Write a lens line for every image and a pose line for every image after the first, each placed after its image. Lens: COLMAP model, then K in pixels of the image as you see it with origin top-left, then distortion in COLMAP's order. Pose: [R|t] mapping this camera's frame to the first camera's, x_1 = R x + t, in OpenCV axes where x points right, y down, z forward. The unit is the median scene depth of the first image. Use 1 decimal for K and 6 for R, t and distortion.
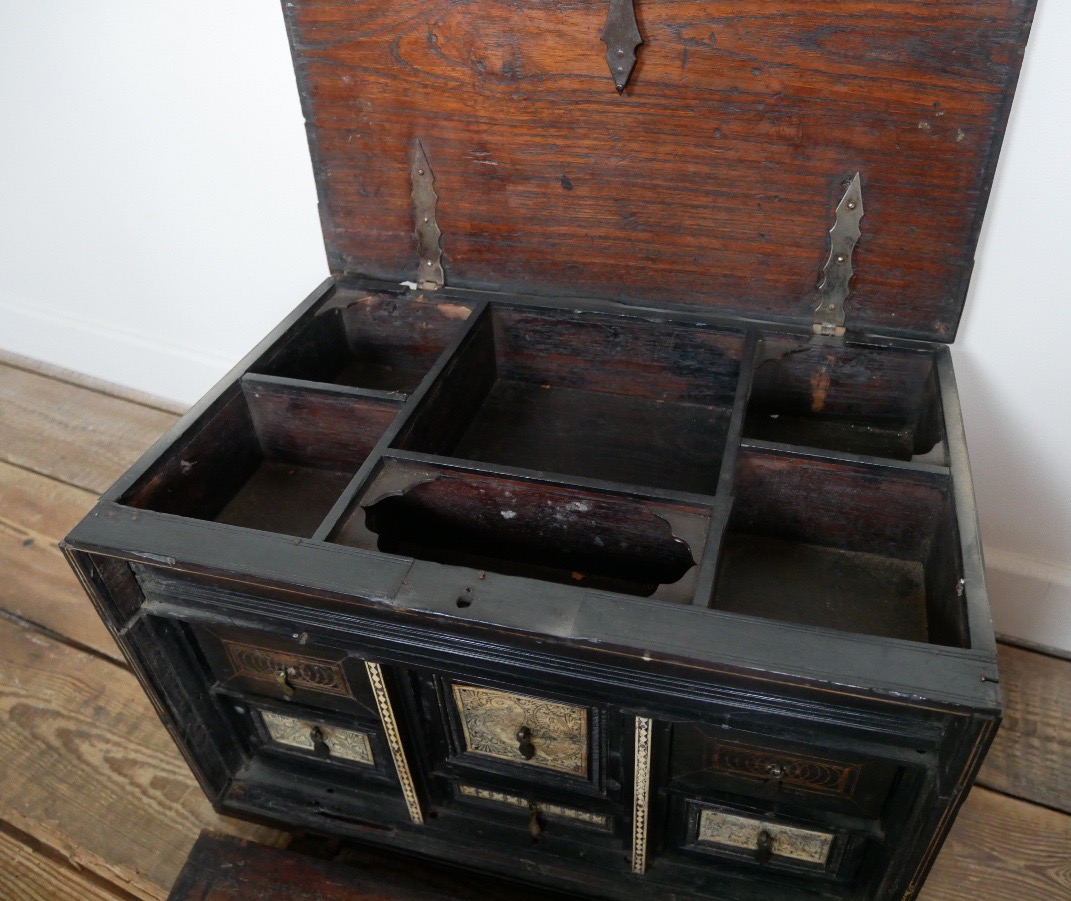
lens RADIAL K [[858.3, 0, 598.2], [0, 858.3, 438.8], [0, 0, 1]] dist [-0.057465, 0.012489]
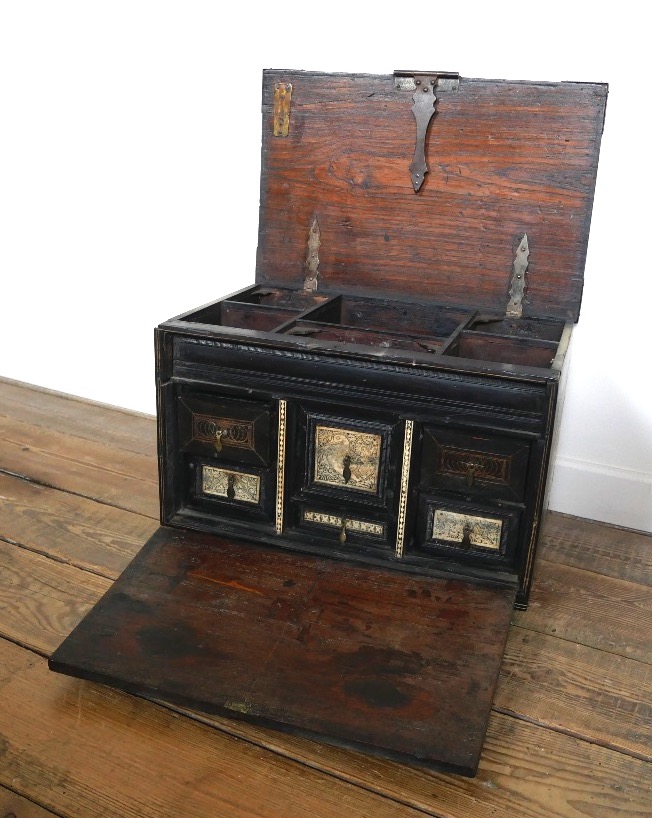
lens RADIAL K [[860.2, 0, 329.1], [0, 860.2, 404.6], [0, 0, 1]] dist [-0.061376, 0.000000]
pose [[0.994616, 0.084130, -0.060500, -0.017341], [-0.099589, 0.937411, -0.333680, 0.824538], [0.028641, 0.337909, 0.940743, -0.854650]]
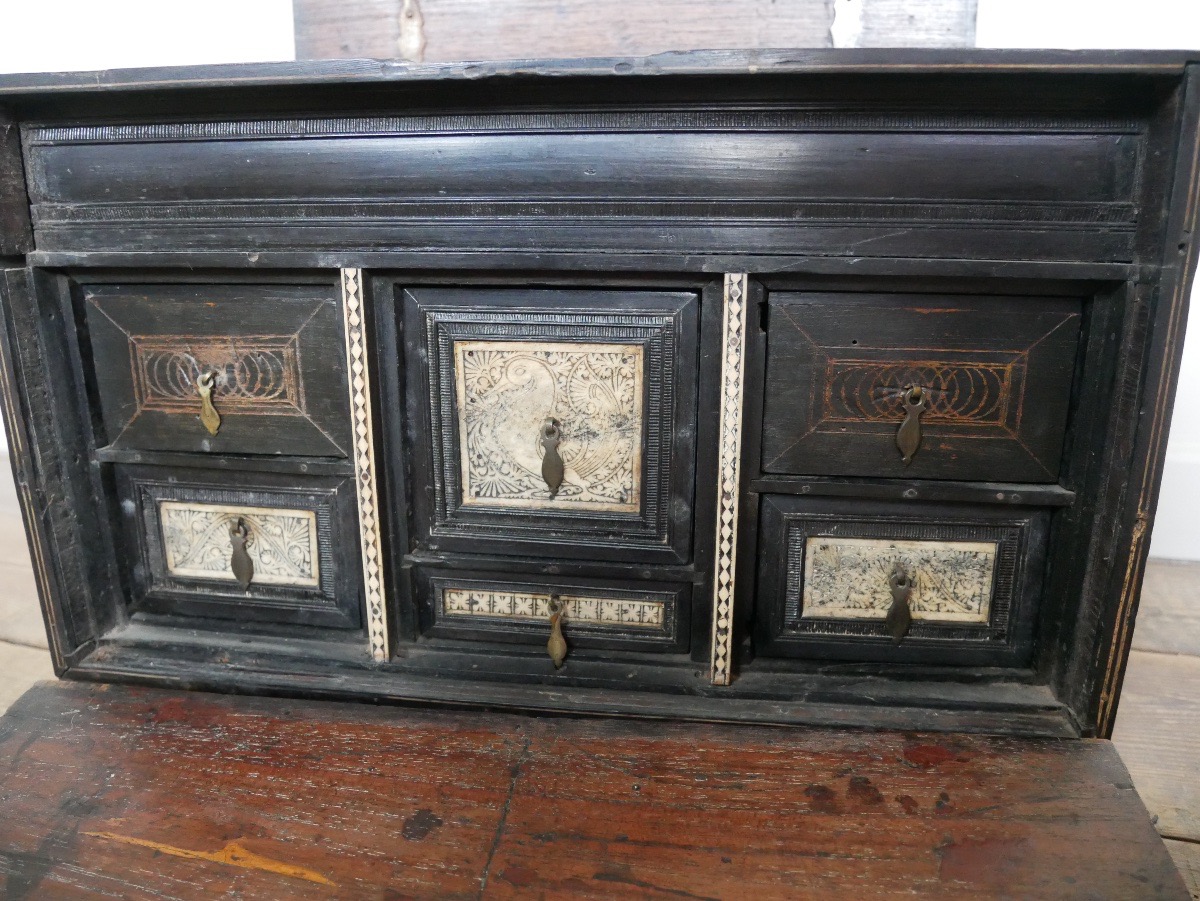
lens RADIAL K [[857.5, 0, 593.9], [0, 857.5, 454.2], [0, 0, 1]] dist [-0.061519, 0.016098]
pose [[0.994560, -0.017036, 0.102767, -0.115254], [0.055713, 0.920573, -0.386577, 0.591016], [-0.088019, 0.390199, 0.916514, 0.318245]]
